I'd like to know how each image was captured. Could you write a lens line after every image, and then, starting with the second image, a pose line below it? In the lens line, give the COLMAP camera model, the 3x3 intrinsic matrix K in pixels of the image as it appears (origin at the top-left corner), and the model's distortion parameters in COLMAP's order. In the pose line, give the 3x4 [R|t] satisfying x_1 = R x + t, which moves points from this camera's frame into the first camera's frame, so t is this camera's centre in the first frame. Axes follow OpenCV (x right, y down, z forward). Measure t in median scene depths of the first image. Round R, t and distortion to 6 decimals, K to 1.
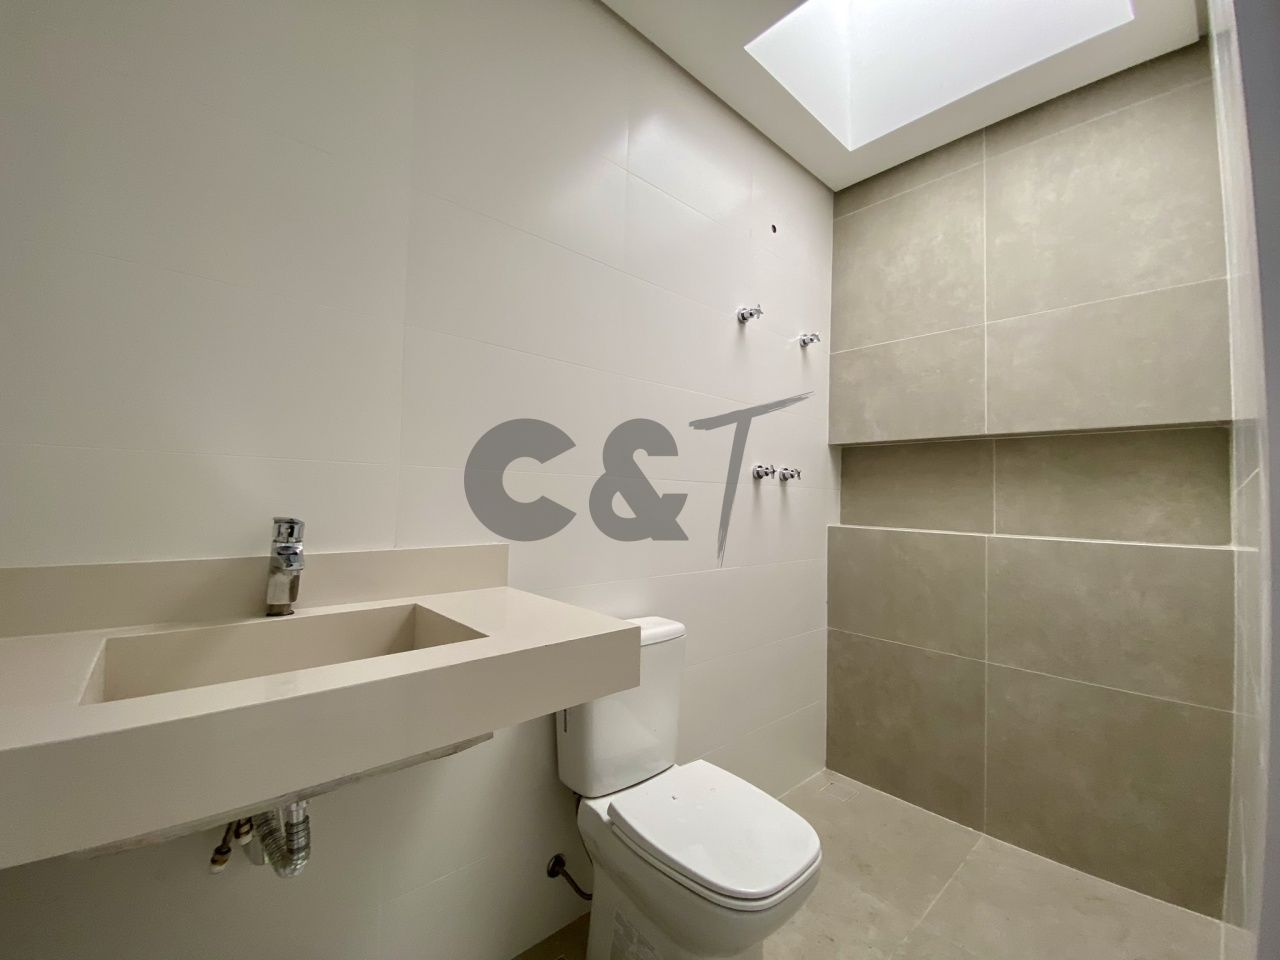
lens RADIAL K [[519.6, 0, 639.4], [0, 519.6, 475.8], [0, 0, 1]] dist [0.038528, -0.030256]
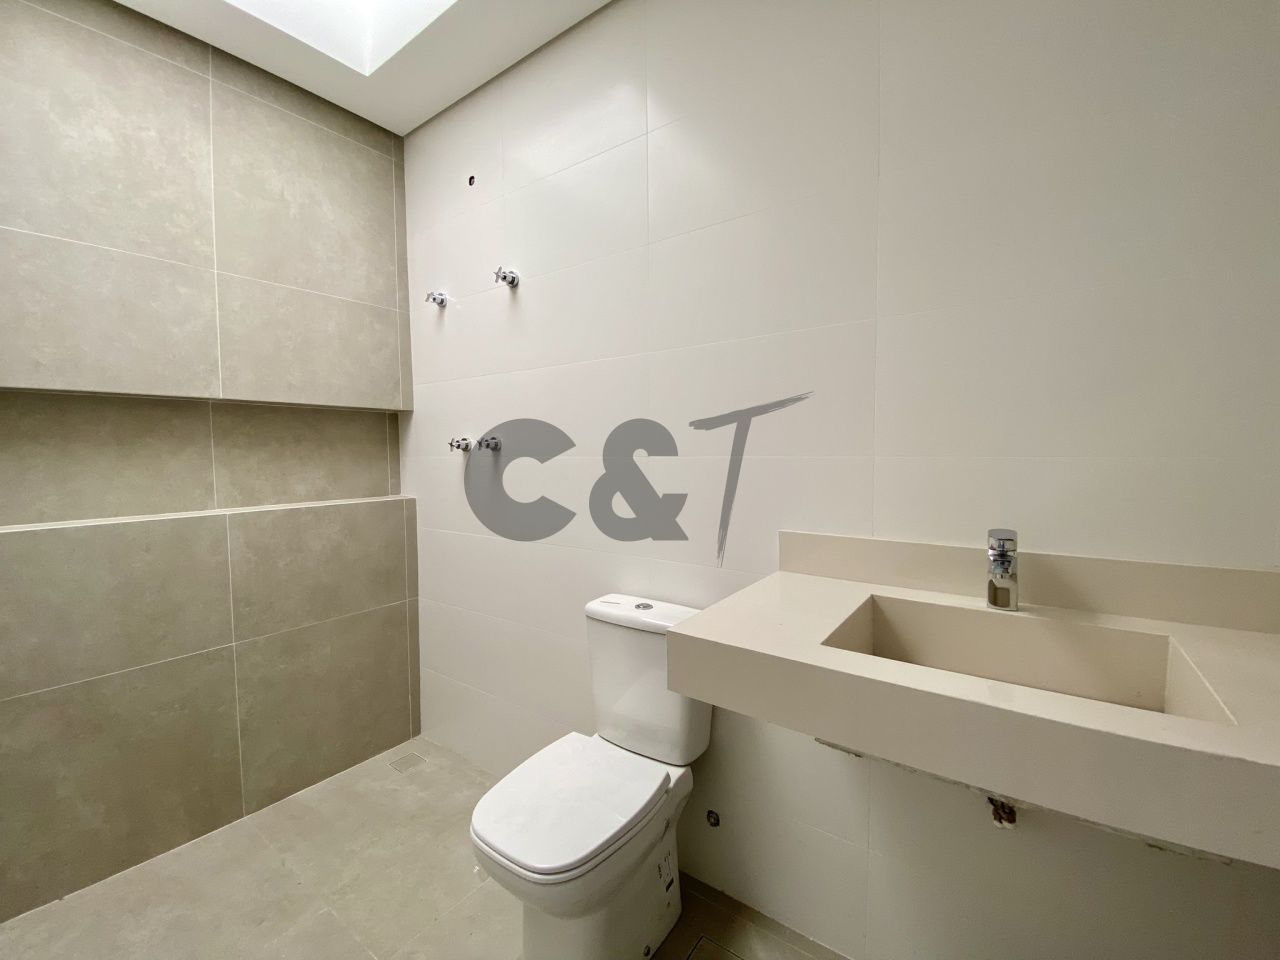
lens RADIAL K [[519.6, 0, 639.4], [0, 519.6, 475.8], [0, 0, 1]] dist [0.038528, -0.030256]
pose [[-0.202563, -0.061268, 0.977351, -0.410501], [-0.034519, 0.997867, 0.055400, -0.022637], [-0.978661, -0.022515, -0.204246, 0.525778]]
